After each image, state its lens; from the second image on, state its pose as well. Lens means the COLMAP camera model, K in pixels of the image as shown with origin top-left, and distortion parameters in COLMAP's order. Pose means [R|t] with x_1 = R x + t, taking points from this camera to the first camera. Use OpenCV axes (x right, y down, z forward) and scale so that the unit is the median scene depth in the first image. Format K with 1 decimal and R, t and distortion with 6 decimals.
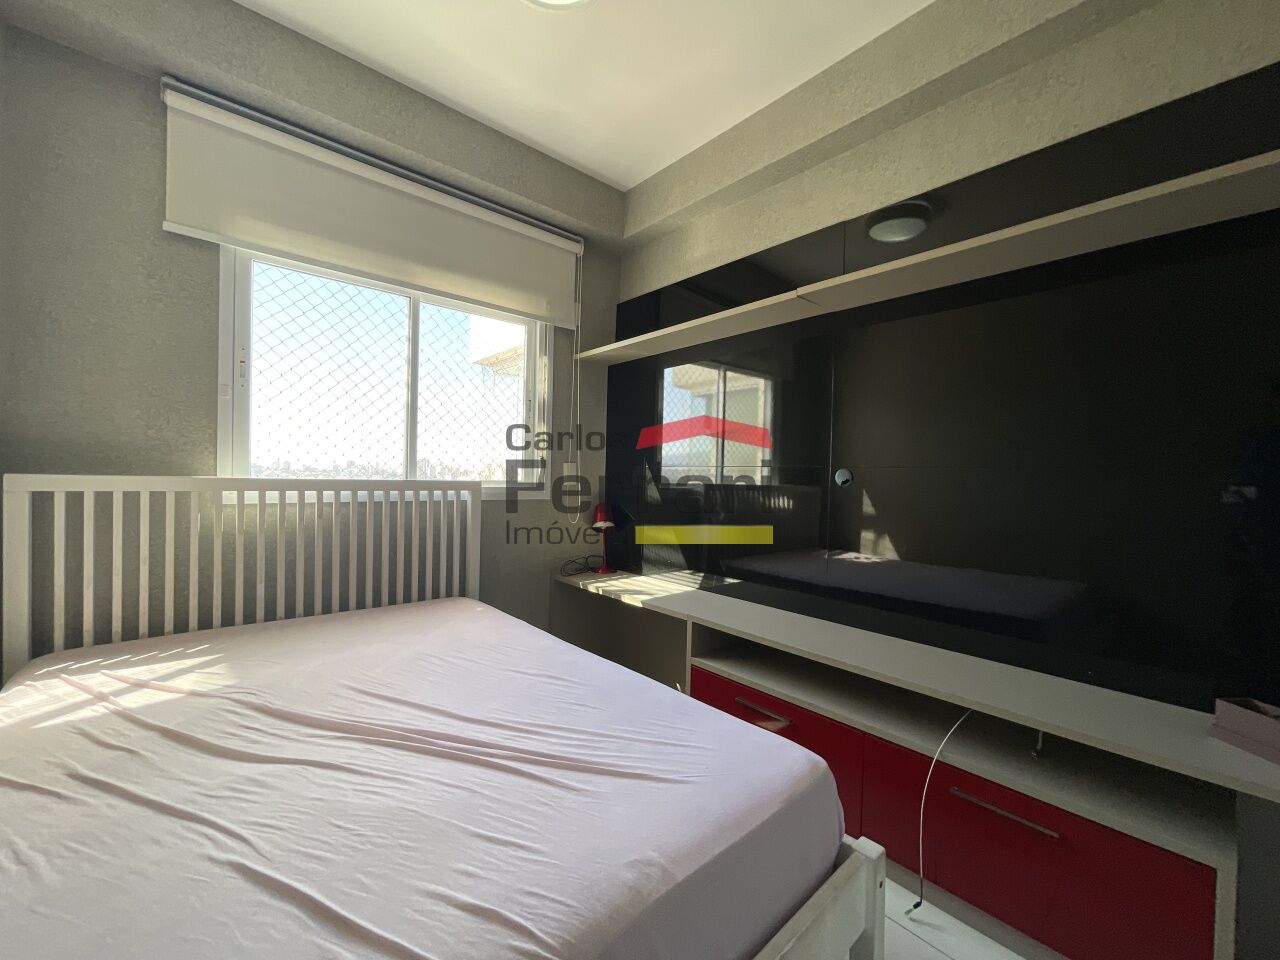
lens RADIAL K [[518.9, 0, 644.3], [0, 518.9, 483.5], [0, 0, 1]] dist [-0.009422, 0.007085]
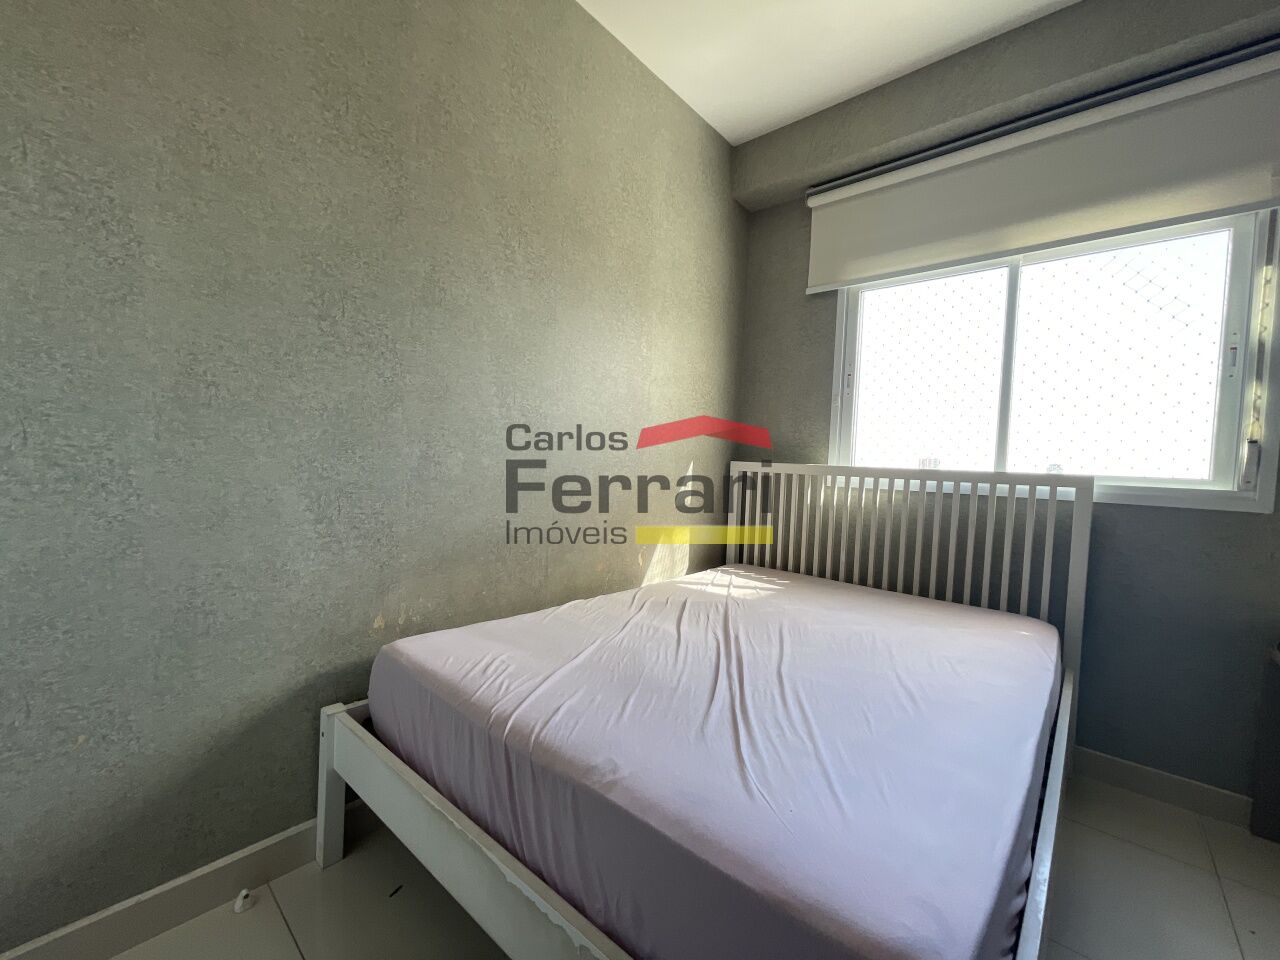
lens RADIAL K [[522.2, 0, 640.0], [0, 522.2, 480.0], [0, 0, 1]] dist [0.000515, 0.000068]
pose [[0.131861, 0.019689, -0.991073, 0.408319], [-0.050980, 0.998614, 0.013056, 0.030556], [0.989956, 0.048803, 0.132682, 0.315335]]
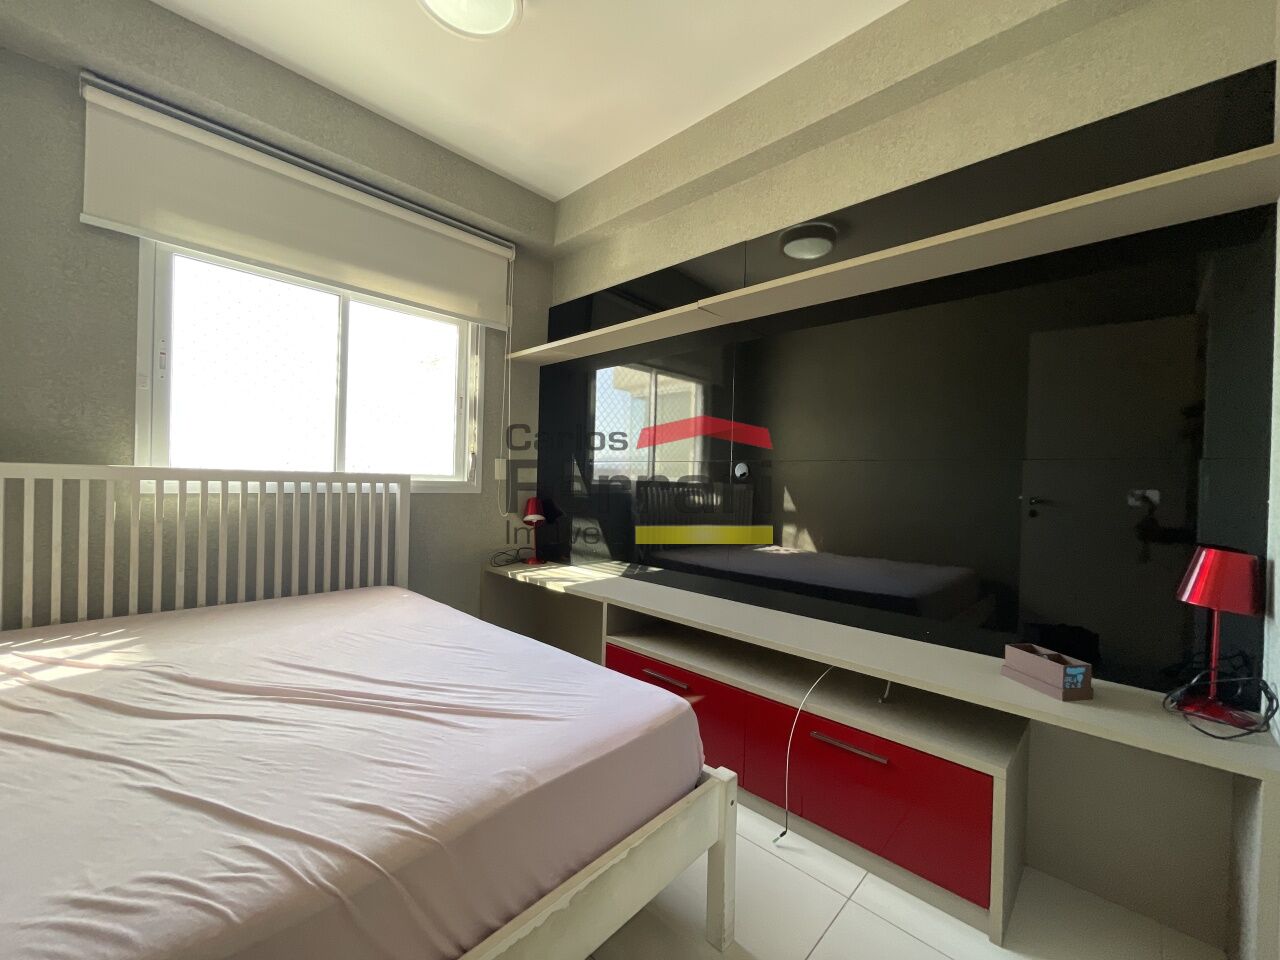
lens RADIAL K [[514.9, 0, 642.1], [0, 514.9, 484.0], [0, 0, 1]] dist [-0.000272, -0.000155]
pose [[0.996133, 0.003753, 0.087777, 0.070155], [-0.003468, 0.999988, -0.003407, 0.020621], [-0.087788, 0.003090, 0.996134, -0.084887]]
